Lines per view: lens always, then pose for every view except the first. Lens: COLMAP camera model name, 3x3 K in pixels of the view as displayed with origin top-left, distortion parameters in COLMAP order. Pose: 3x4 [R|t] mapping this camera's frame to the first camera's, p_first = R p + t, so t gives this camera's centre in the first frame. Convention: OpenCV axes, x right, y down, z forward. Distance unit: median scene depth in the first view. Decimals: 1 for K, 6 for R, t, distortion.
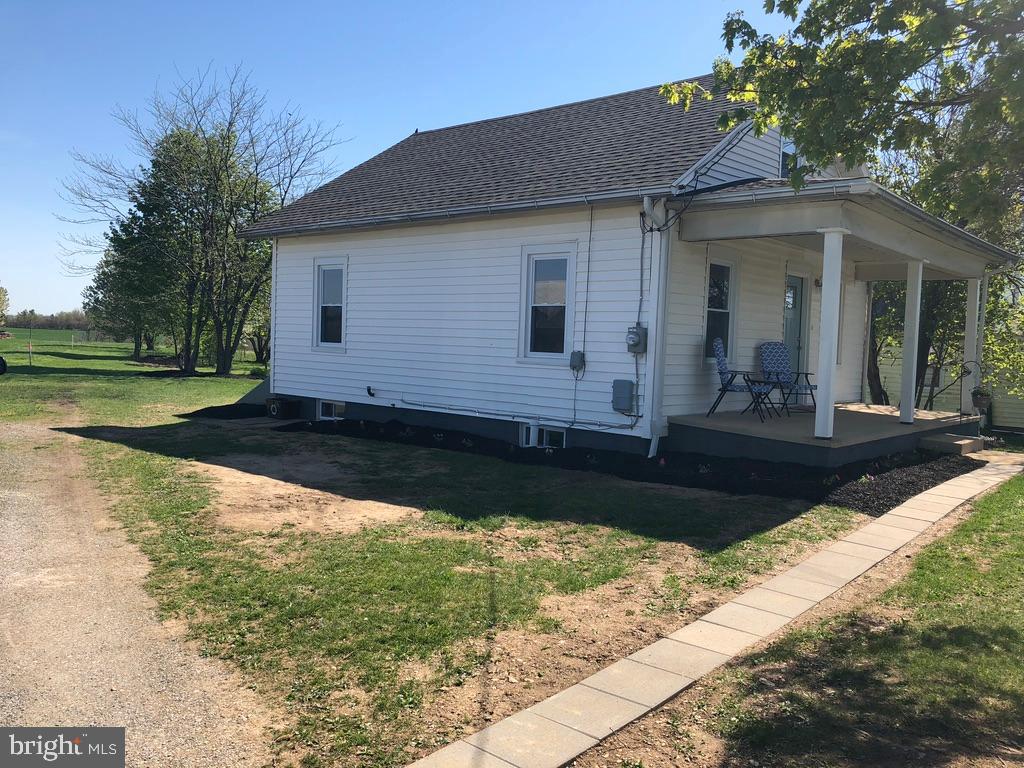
lens RADIAL K [[825.1, 0, 512.5], [0, 825.1, 368.5], [0, 0, 1]] dist [-0.001416, 0.003629]
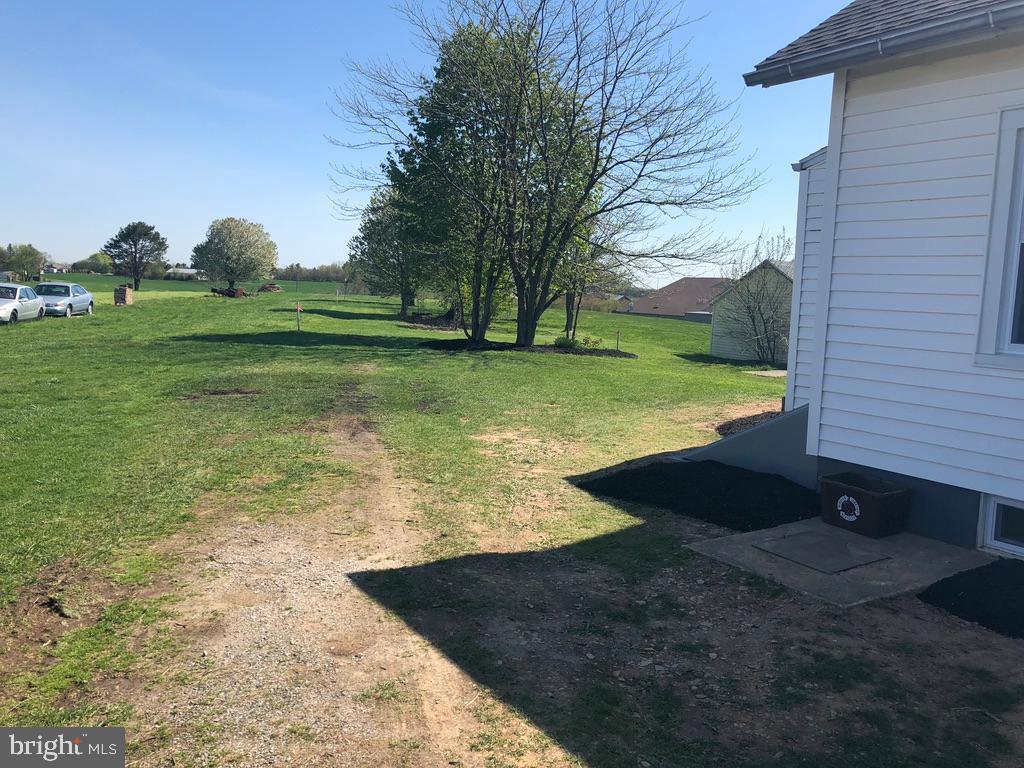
lens RADIAL K [[825.1, 0, 512.5], [0, 825.1, 368.5], [0, 0, 1]] dist [-0.001416, 0.003629]
pose [[0.962779, 0.027117, -0.268927, -0.150840], [-0.011306, 0.998124, 0.060166, -0.017642], [0.270054, -0.054886, 0.961280, 0.255088]]
